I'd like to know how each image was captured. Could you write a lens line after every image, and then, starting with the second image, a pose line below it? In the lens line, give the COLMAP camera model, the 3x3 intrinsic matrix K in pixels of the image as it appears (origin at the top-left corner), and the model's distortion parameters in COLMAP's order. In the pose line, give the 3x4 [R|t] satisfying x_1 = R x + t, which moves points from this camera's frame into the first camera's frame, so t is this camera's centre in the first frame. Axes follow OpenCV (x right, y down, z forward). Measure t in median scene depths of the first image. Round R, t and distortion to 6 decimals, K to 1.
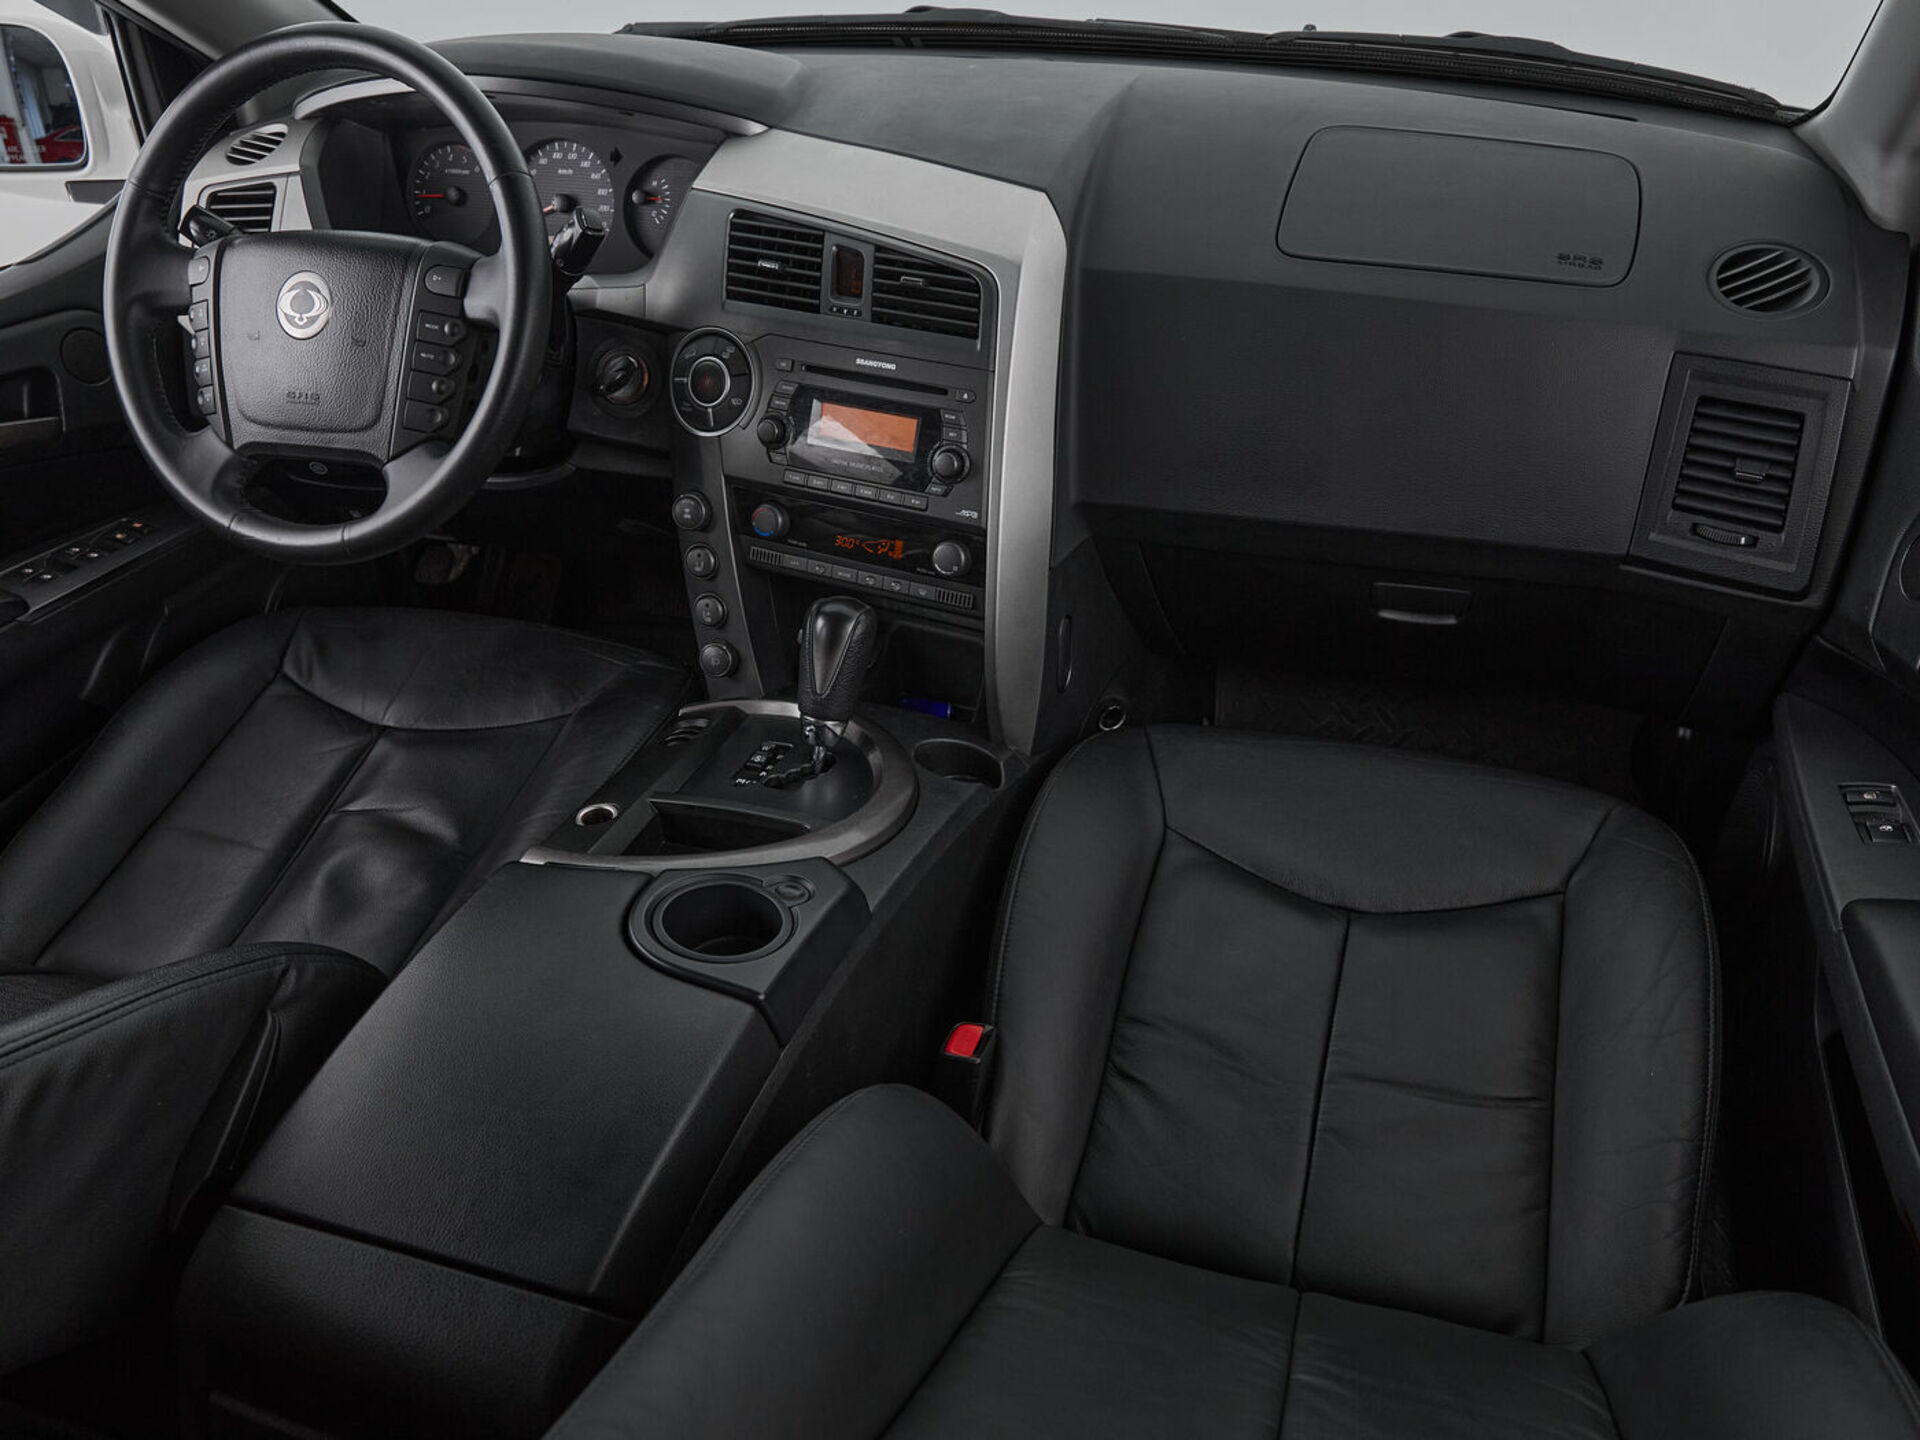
lens RADIAL K [[1484.9, 0, 963.6], [0, 1484.9, 724.7], [0, 0, 1]] dist [-0.005991, -0.007431]
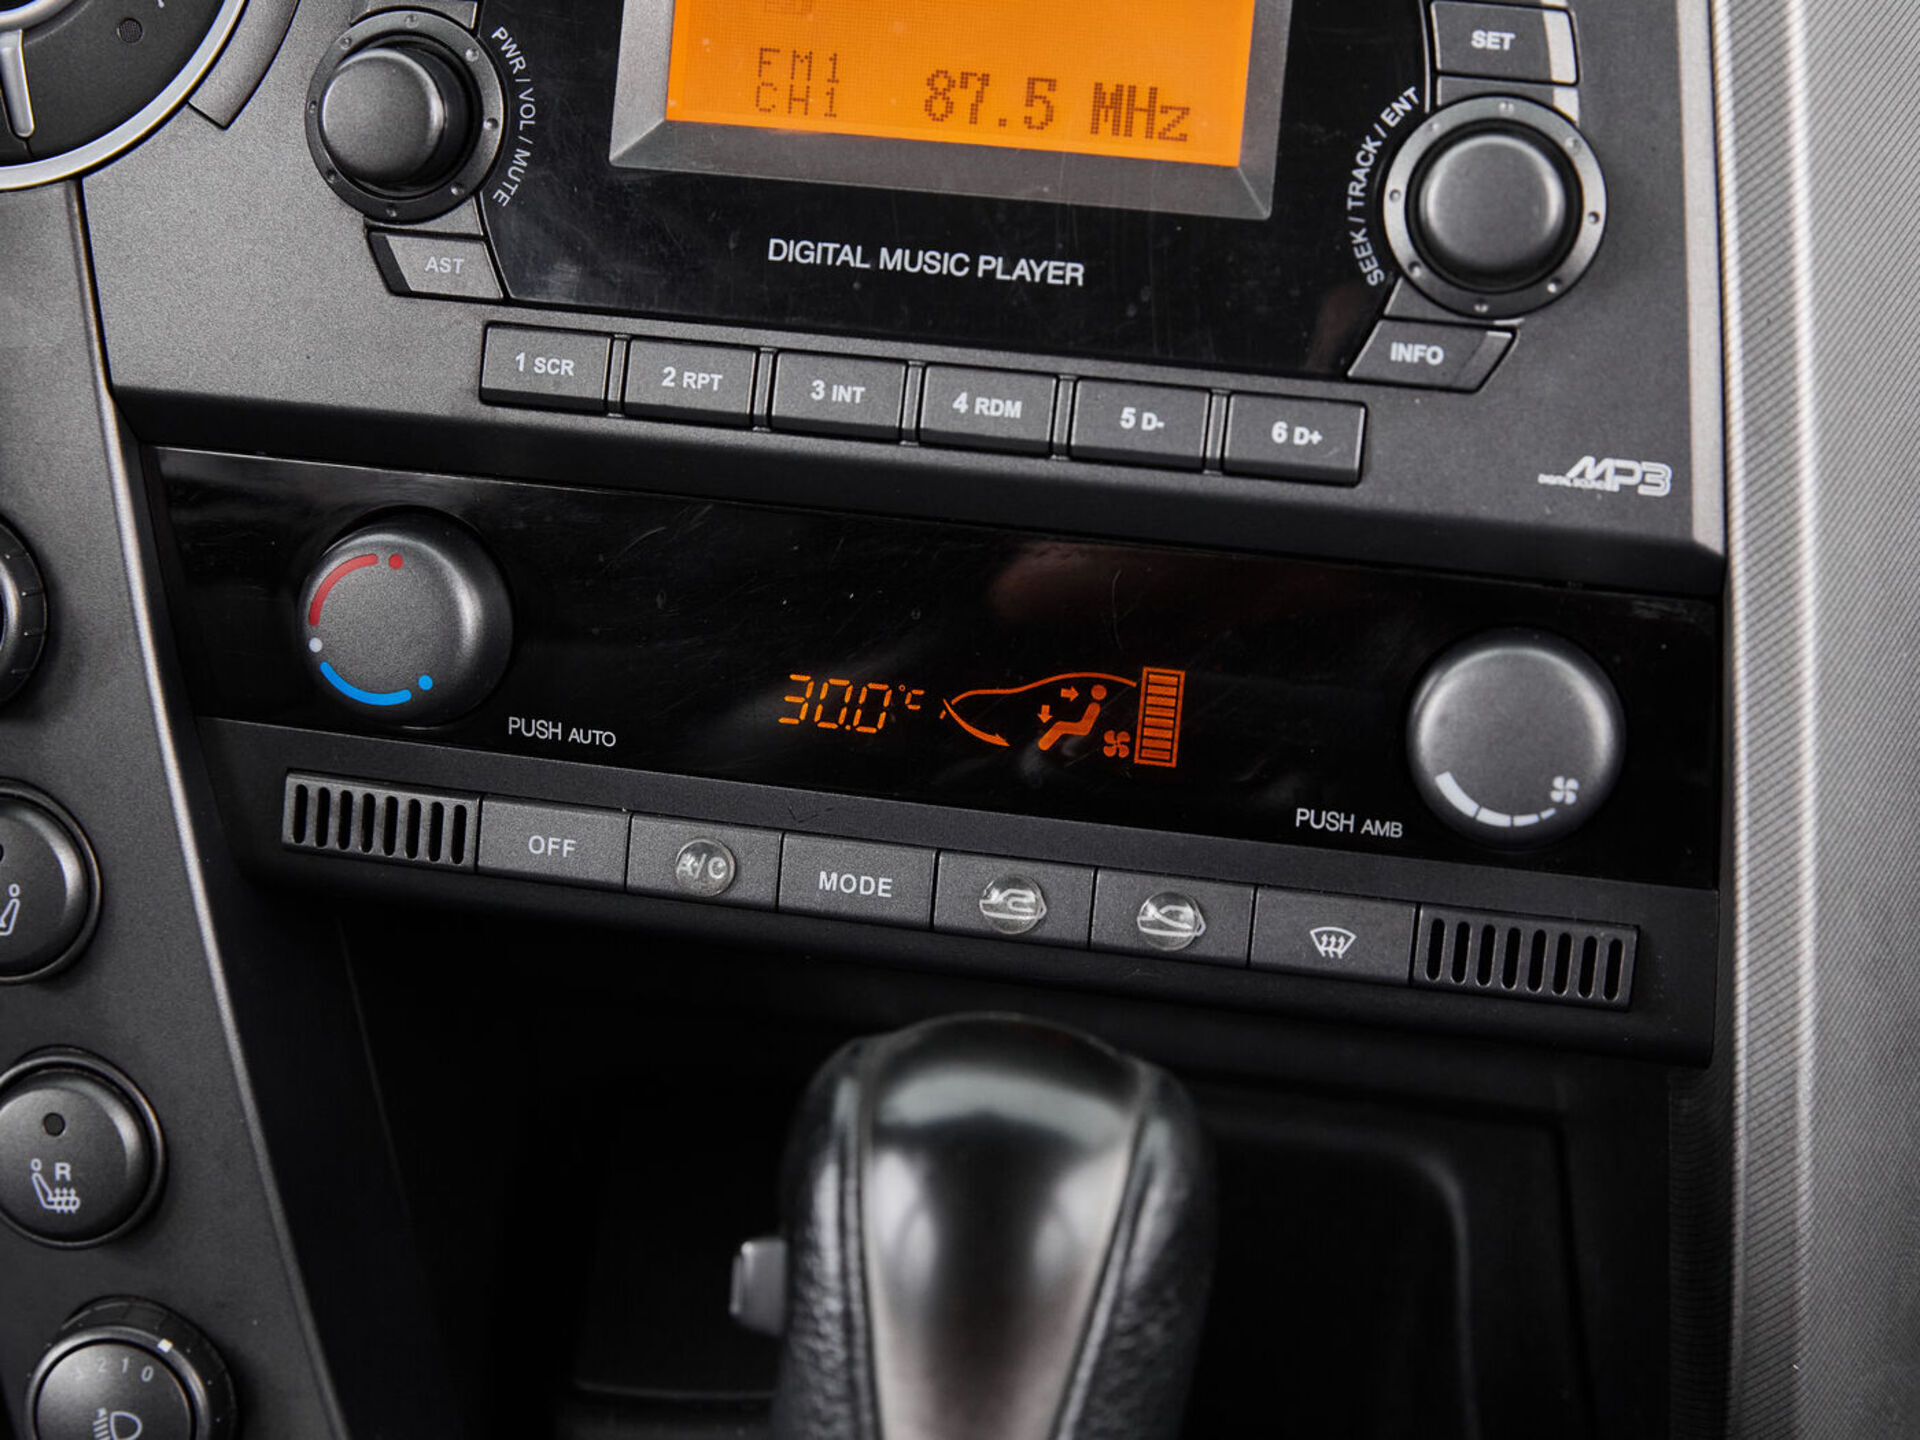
lens RADIAL K [[3781.8, 0, 960.0], [0, 3781.8, 720.0], [0, 0, 1]] dist [-0.073535, -0.192758]
pose [[0.979847, -0.084835, 0.180838, -0.152271], [0.107212, 0.987235, -0.117783, -0.067290], [-0.168537, 0.134797, 0.976435, 0.565344]]
